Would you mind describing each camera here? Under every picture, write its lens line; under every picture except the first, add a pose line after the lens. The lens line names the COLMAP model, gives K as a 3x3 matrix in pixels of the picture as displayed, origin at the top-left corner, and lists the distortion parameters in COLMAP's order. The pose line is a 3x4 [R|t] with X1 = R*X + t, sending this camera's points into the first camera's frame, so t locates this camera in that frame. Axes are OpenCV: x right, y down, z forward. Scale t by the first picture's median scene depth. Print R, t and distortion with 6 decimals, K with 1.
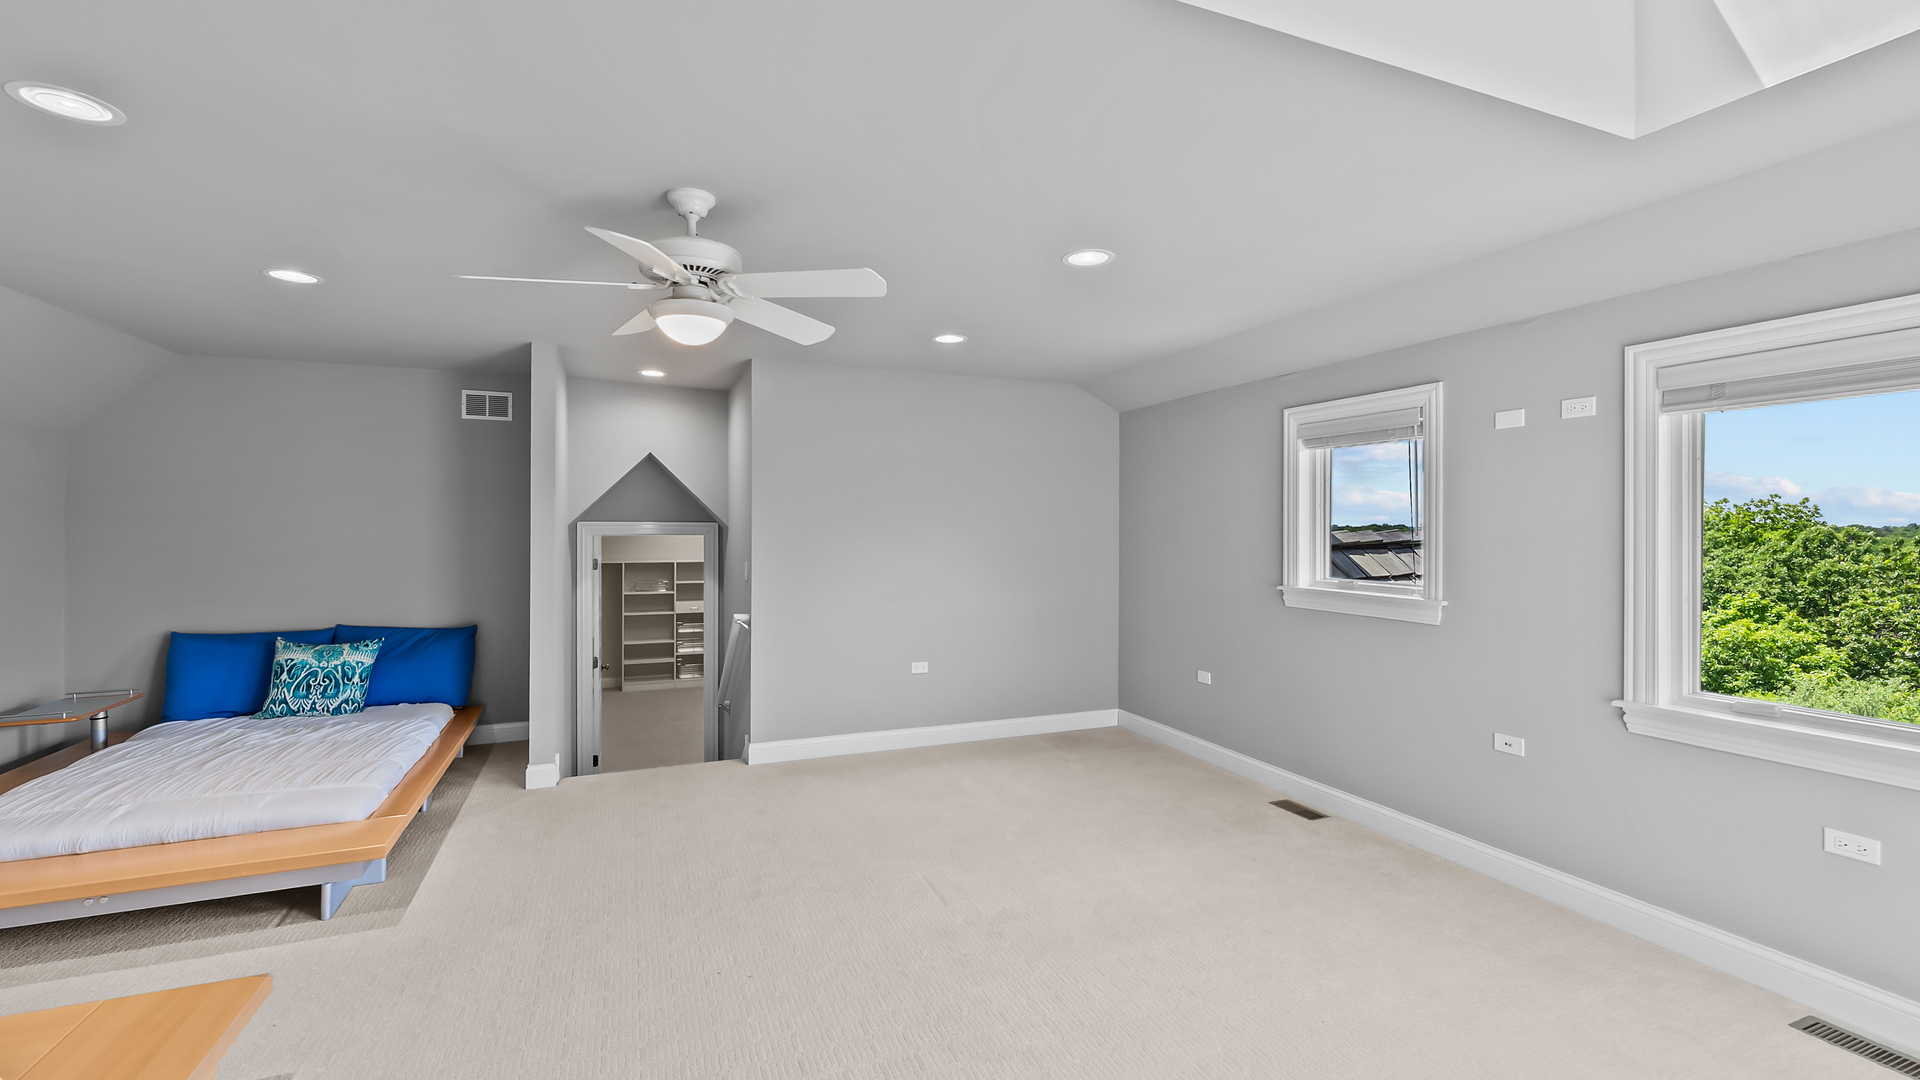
lens RADIAL K [[788.9, 0, 950.3], [0, 788.9, 531.0], [0, 0, 1]] dist [0.000927, 0.000113]
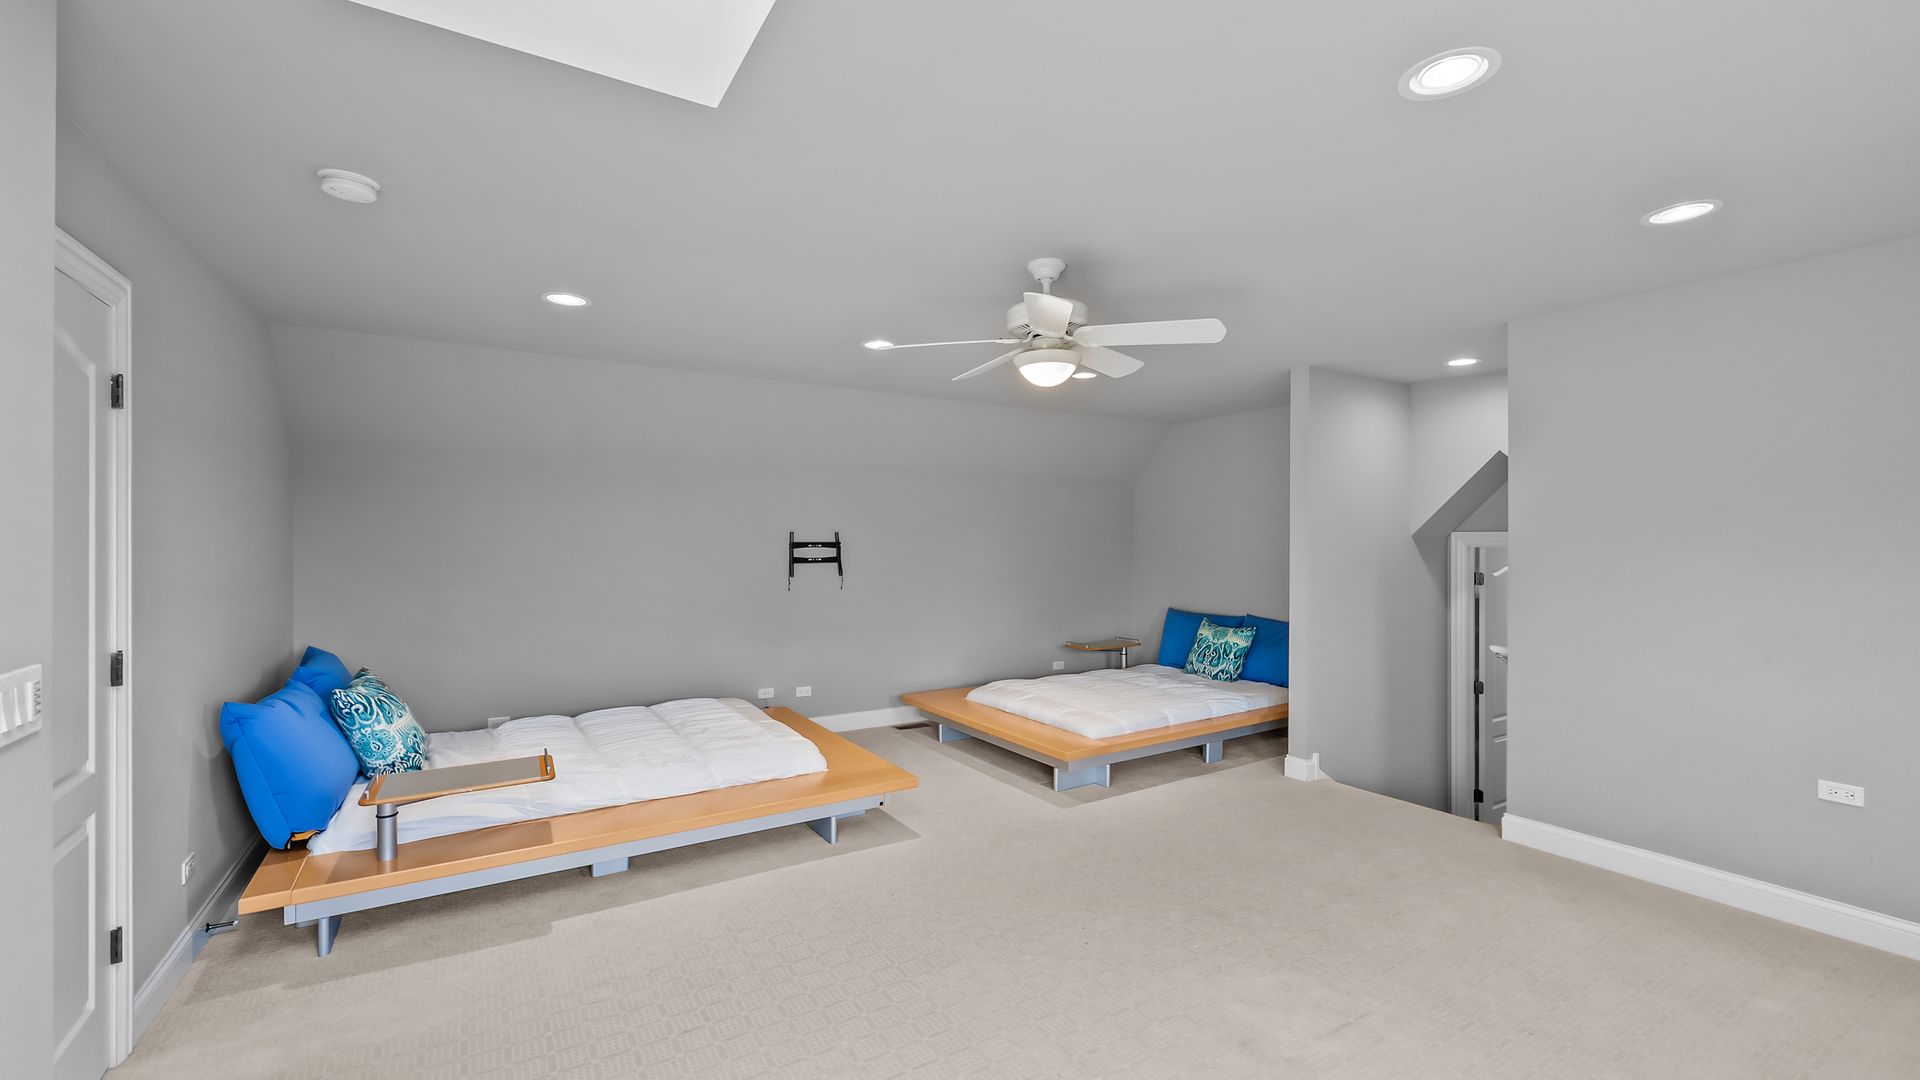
lens RADIAL K [[788.9, 0, 955.3], [0, 788.9, 542.5], [0, 0, 1]] dist [0.000927, 0.000113]
pose [[0.159729, 0.002213, -0.987158, 0.451724], [0.002249, 0.999994, 0.002605, -0.002156], [0.987158, -0.002636, 0.159723, 0.352157]]
